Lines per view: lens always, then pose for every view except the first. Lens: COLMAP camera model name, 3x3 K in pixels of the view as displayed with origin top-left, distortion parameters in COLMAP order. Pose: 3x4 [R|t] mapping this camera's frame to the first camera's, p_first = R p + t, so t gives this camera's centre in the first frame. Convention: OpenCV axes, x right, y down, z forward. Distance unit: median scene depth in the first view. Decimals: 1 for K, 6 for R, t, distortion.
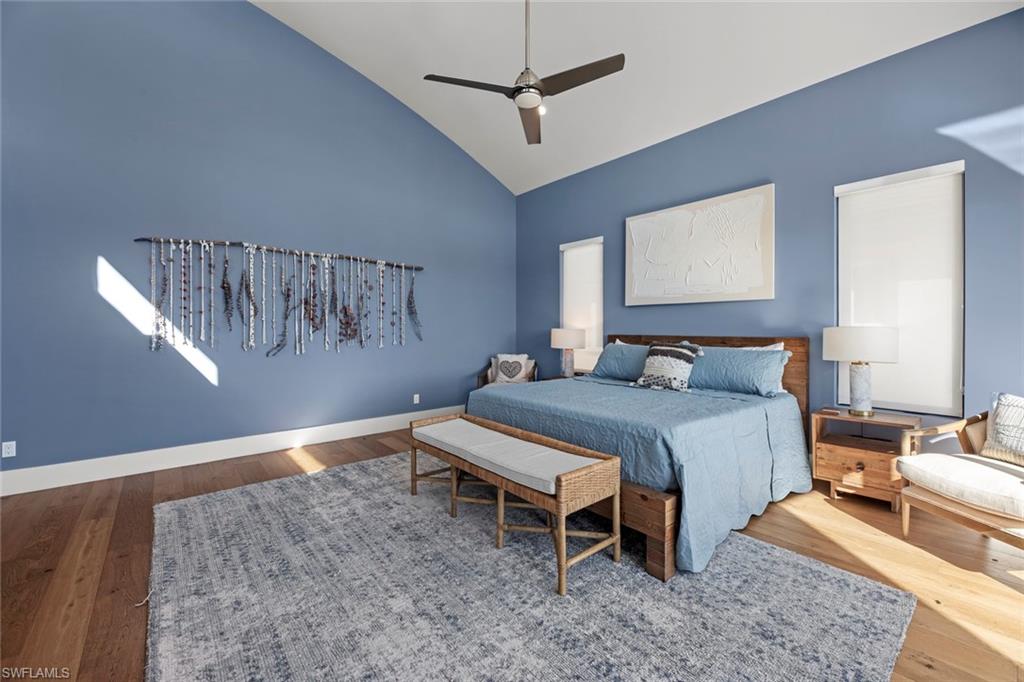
lens RADIAL K [[414.4, 0, 510.8], [0, 414.4, 327.8], [0, 0, 1]] dist [-0.001373, -0.000779]
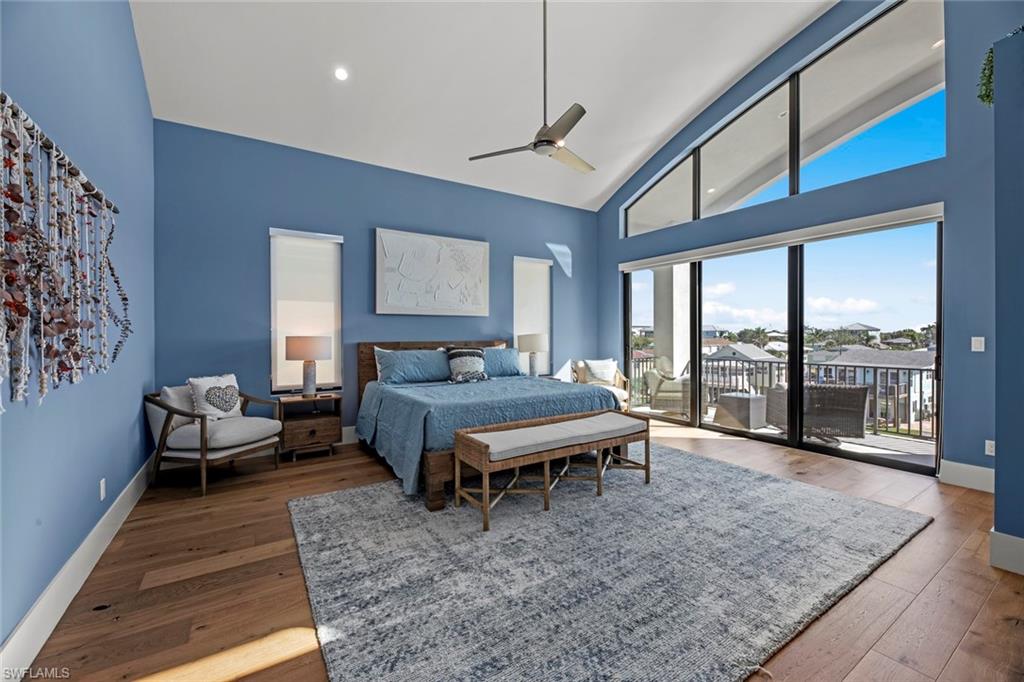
lens RADIAL K [[409.5, 0, 511.8], [0, 409.5, 336.3], [0, 0, 1]] dist [-0.000442, -0.000145]
pose [[0.135814, -0.003023, 0.990730, -0.781412], [0.005483, 0.999982, 0.002300, 0.002988], [-0.990719, 0.005119, 0.135828, 0.615560]]
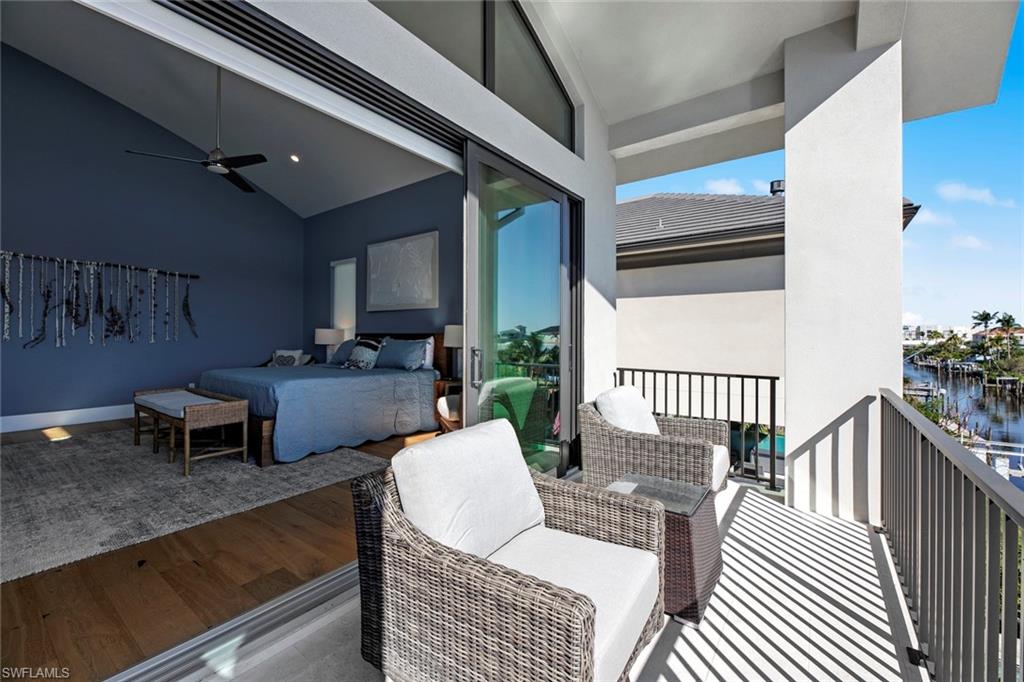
lens RADIAL K [[418.1, 0, 512.3], [0, 418.1, 335.5], [0, 0, 1]] dist [-0.000081, -0.000680]
pose [[0.972730, 0.006991, 0.231837, 0.481121], [-0.006326, 0.999973, -0.003612, 0.029390], [-0.231856, 0.002047, 0.972748, -0.463778]]
